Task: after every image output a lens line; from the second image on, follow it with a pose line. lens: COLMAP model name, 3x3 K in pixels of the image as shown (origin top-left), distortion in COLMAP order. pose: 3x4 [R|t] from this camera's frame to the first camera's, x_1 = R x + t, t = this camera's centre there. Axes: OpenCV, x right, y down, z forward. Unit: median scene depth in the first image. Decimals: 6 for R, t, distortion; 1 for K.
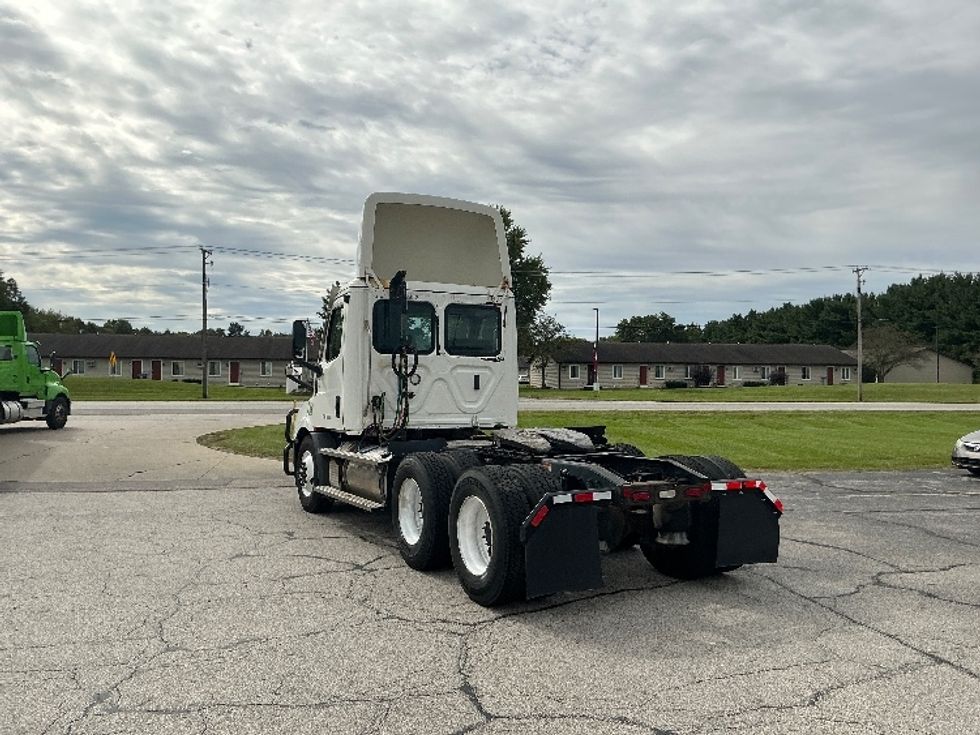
lens RADIAL K [[815.8, 0, 488.5], [0, 815.8, 394.2], [0, 0, 1]] dist [0.082953, -0.128298]
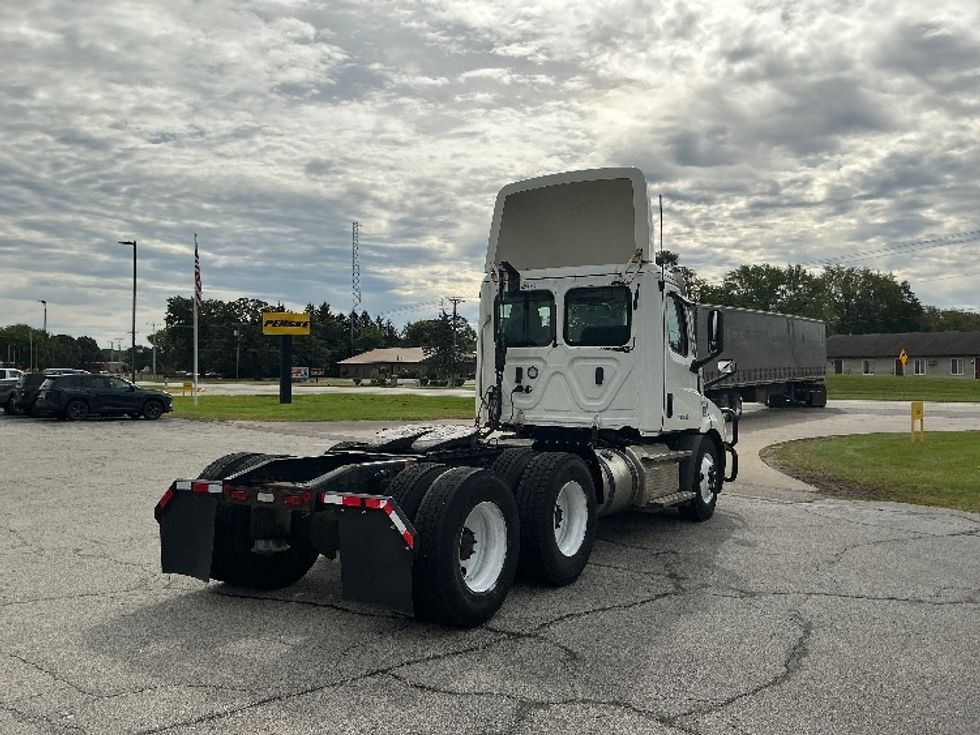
lens RADIAL K [[816.9, 0, 487.0], [0, 816.9, 367.1], [0, 0, 1]] dist [0.082434, -0.188399]
pose [[0.511232, -0.015636, -0.859300, 0.670052], [-0.012356, 0.999597, -0.025540, 0.000009], [0.859354, 0.023674, 0.510833, 0.450806]]
